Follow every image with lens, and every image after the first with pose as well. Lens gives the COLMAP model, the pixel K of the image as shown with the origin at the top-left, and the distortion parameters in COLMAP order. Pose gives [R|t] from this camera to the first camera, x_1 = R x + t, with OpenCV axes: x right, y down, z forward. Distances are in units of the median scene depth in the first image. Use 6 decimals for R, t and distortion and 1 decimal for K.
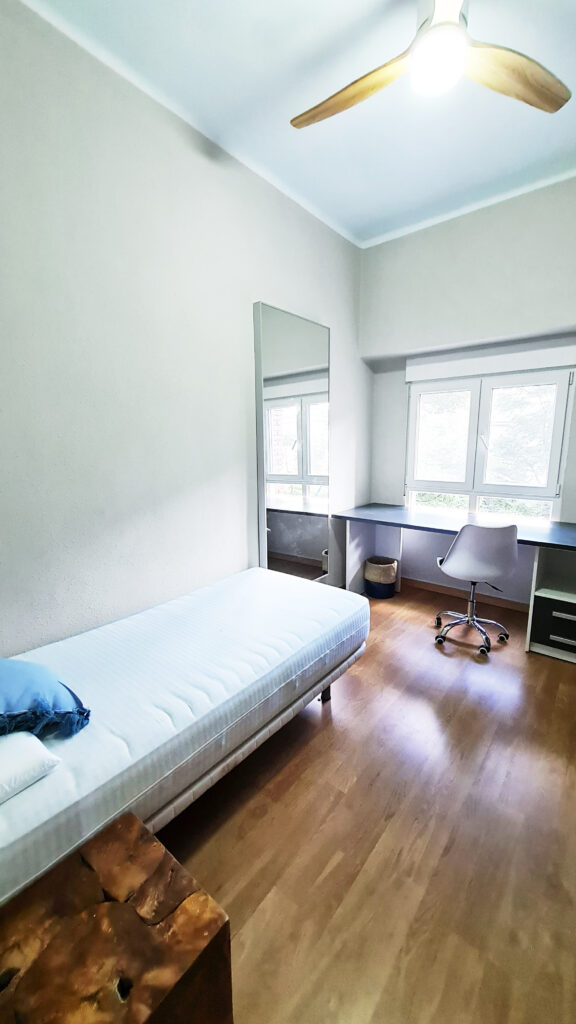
lens RADIAL K [[408.7, 0, 288.4], [0, 408.7, 513.6], [0, 0, 1]] dist [0.002187, 0.000202]
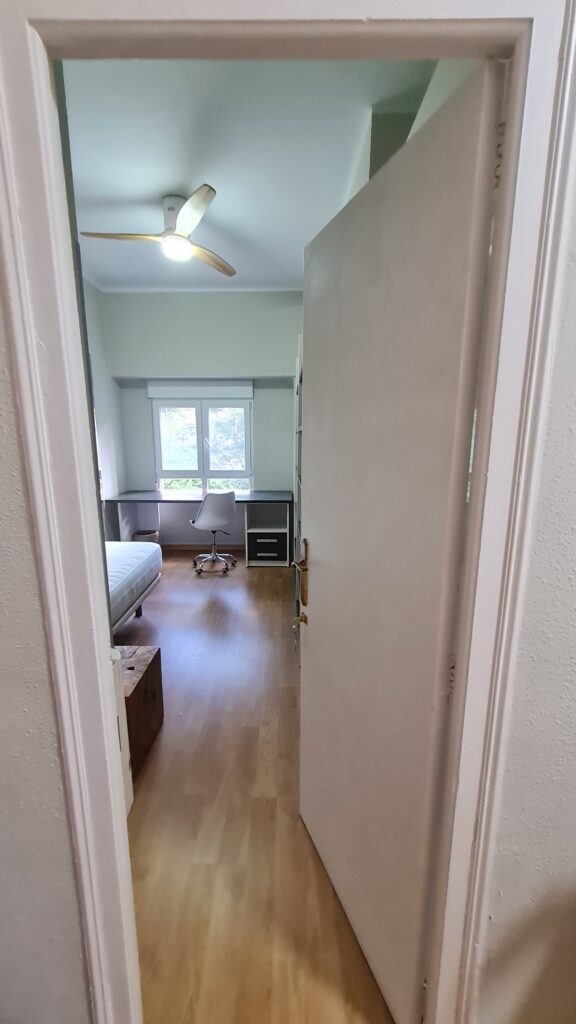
lens RADIAL K [[389.7, 0, 288.0], [0, 389.7, 512.0], [0, 0, 1]] dist [0.001328, 0.000059]
pose [[0.773814, -0.111659, 0.623493, -0.250744], [0.107555, 0.993208, 0.044384, 0.055741], [-0.624214, 0.032715, 0.780568, -0.349757]]
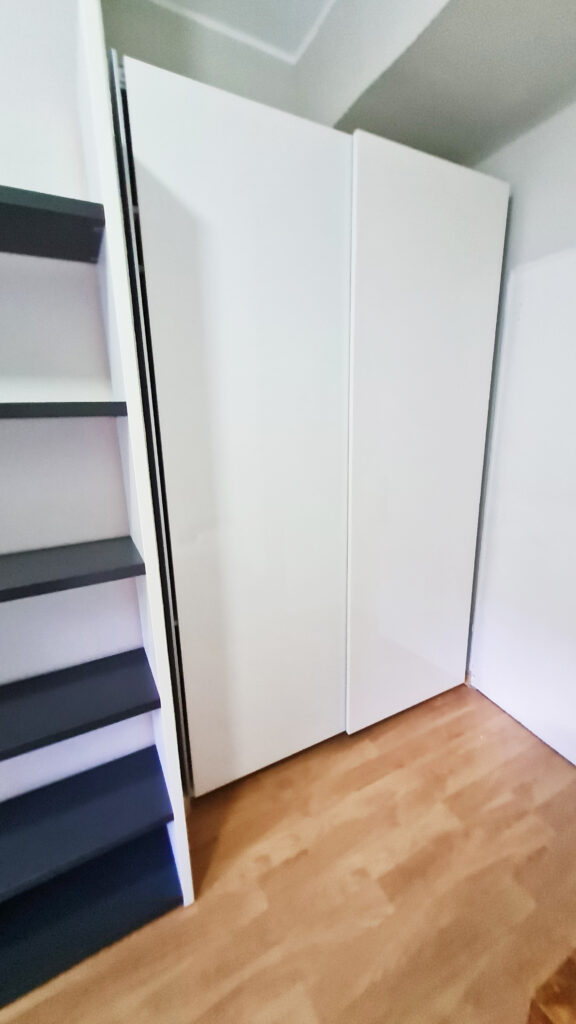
lens RADIAL K [[408.7, 0, 288.4], [0, 408.7, 513.6], [0, 0, 1]] dist [0.002187, 0.000202]
pose [[-0.914414, -0.069087, 0.398841, 0.014531], [0.107226, 0.908785, 0.403253, -0.104985], [-0.390321, 0.411506, -0.823597, 0.432311]]
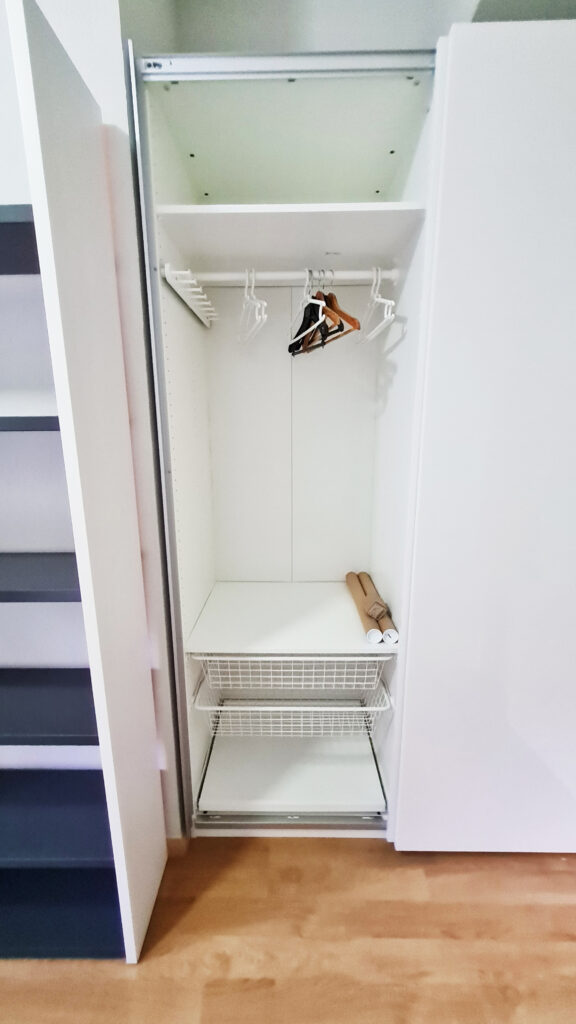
lens RADIAL K [[393.4, 0, 289.2], [0, 393.4, 514.1], [0, 0, 1]] dist [0.000269, 0.000093]
pose [[-0.613091, -0.154580, 0.774742, -0.062817], [0.155087, 0.938039, 0.309890, -0.068640], [-0.774640, 0.310143, -0.551130, 0.251339]]
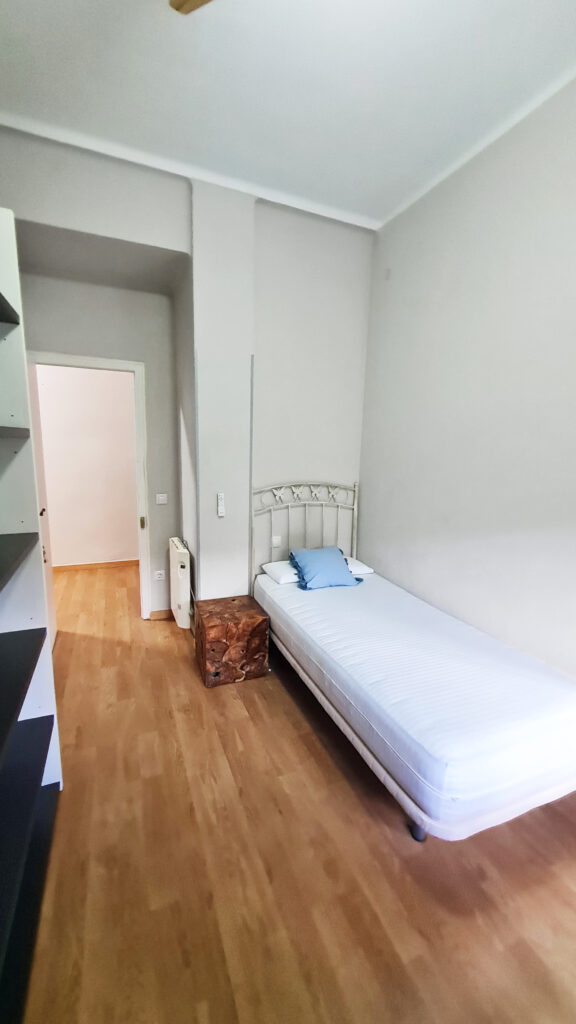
lens RADIAL K [[408.7, 0, 288.4], [0, 408.7, 513.6], [0, 0, 1]] dist [0.002187, 0.000202]
pose [[-0.474903, 0.142938, -0.868352, 0.541366], [-0.187107, 0.947762, 0.258339, -0.159876], [0.859917, 0.285161, -0.423350, 0.700816]]
